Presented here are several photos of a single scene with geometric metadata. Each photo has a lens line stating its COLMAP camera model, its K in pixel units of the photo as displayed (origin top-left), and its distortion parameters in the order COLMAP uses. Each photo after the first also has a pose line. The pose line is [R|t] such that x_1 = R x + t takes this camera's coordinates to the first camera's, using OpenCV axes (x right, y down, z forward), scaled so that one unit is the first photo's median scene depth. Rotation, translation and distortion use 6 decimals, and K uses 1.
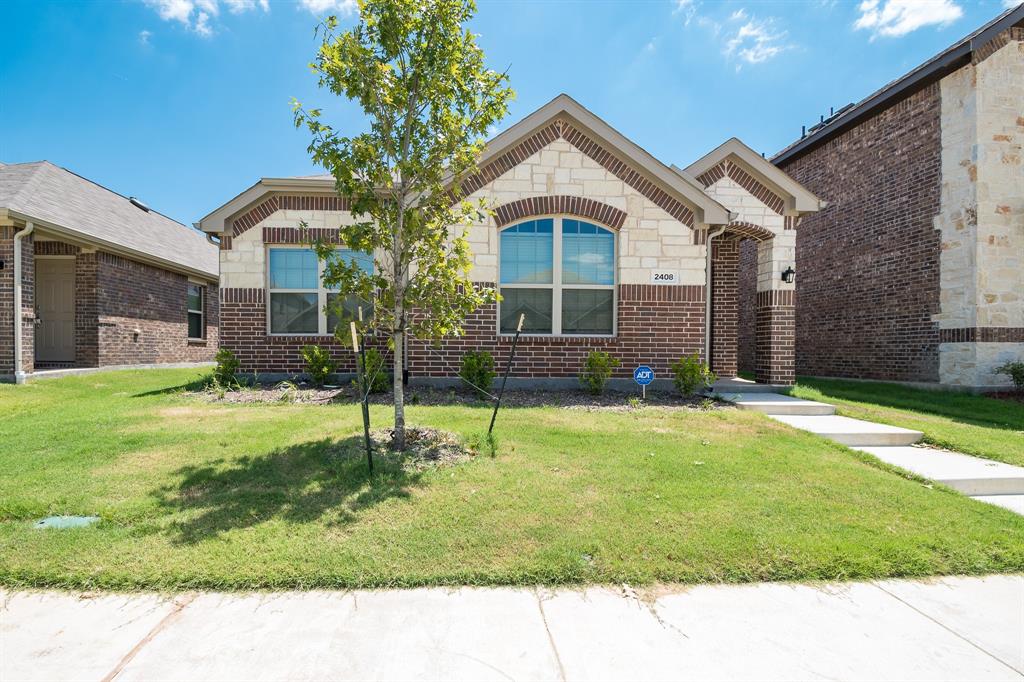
lens RADIAL K [[474.3, 0, 512.0], [0, 474.3, 344.4], [0, 0, 1]] dist [-0.009522, -0.000295]
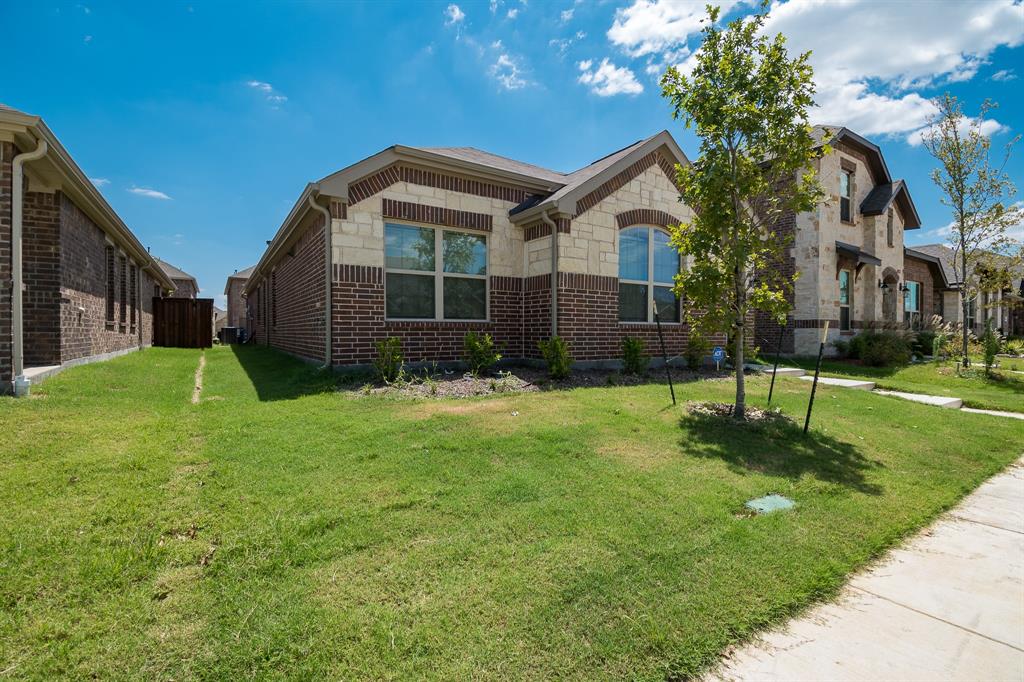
lens RADIAL K [[463.2, 0, 485.2], [0, 463.2, 328.6], [0, 0, 1]] dist [0.018160, -0.000022]
pose [[0.865105, -0.000708, 0.501591, -0.881355], [0.000105, 0.999999, 0.001231, -0.005788], [-0.501592, -0.001013, 0.865104, 0.168769]]
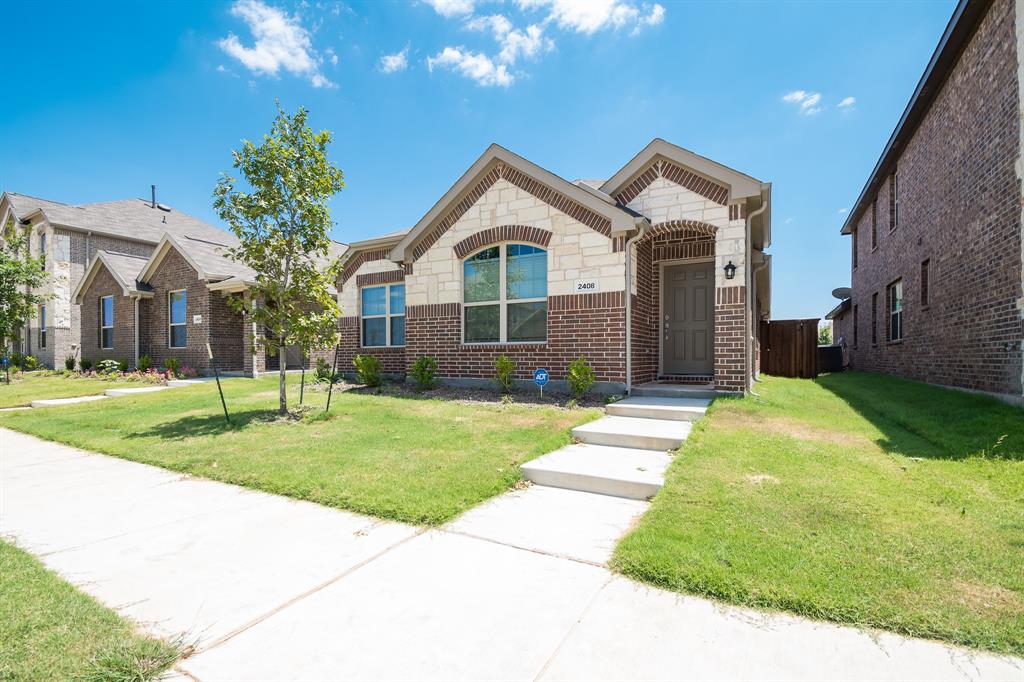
lens RADIAL K [[474.3, 0, 512.0], [0, 474.3, 344.4], [0, 0, 1]] dist [-0.009522, -0.000295]
pose [[0.846404, -0.024225, -0.531991, 0.742057], [0.016746, 0.999682, -0.018879, 0.006610], [0.532278, 0.007070, 0.846540, 0.005003]]
